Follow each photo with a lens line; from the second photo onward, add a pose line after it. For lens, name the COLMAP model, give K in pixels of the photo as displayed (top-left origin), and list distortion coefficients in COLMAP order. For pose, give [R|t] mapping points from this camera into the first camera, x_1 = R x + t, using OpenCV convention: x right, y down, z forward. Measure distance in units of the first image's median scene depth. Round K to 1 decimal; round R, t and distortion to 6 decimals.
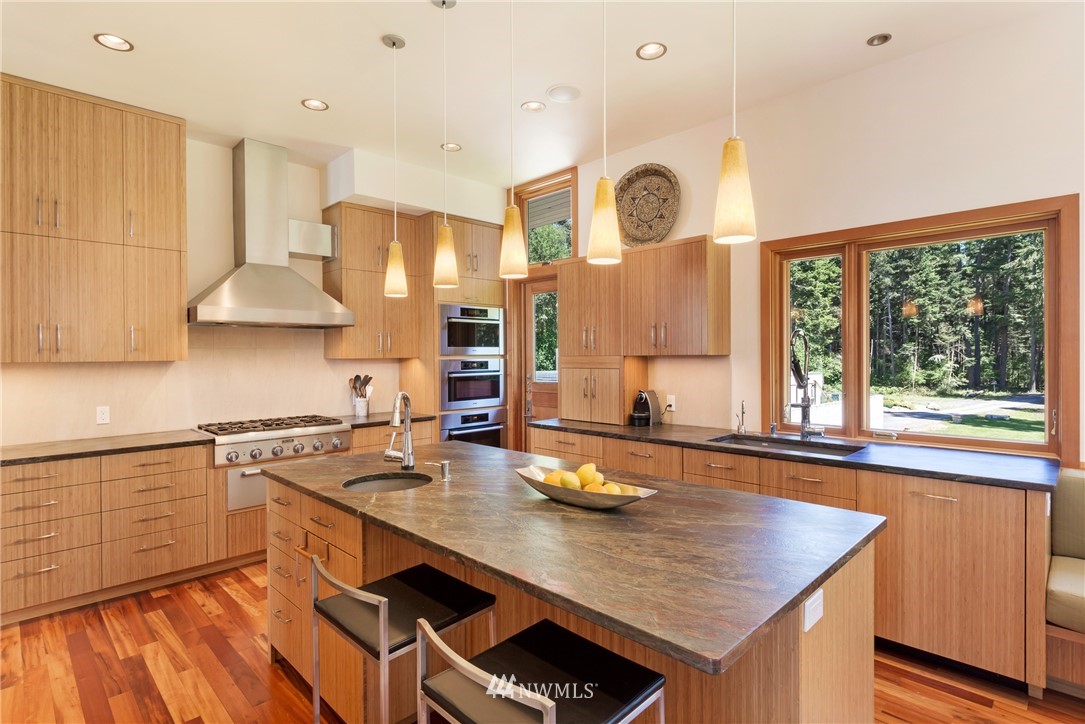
lens RADIAL K [[555.7, 0, 543.8], [0, 555.7, 359.7], [0, 0, 1]] dist [0.002058, 0.000950]
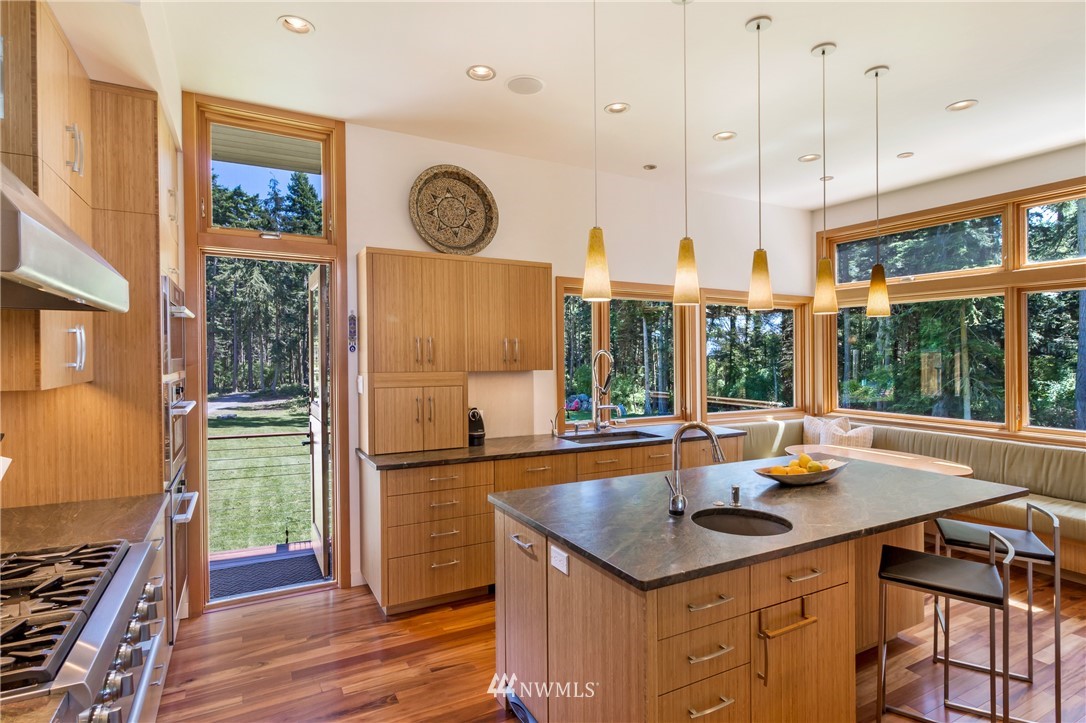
lens RADIAL K [[556.3, 0, 544.8], [0, 556.3, 361.6], [0, 0, 1]] dist [0.002058, 0.000950]
pose [[0.271206, 0.005626, 0.962505, -0.681280], [0.009012, 0.999924, -0.008384, -0.013907], [-0.962479, 0.010948, 0.271134, 0.609830]]
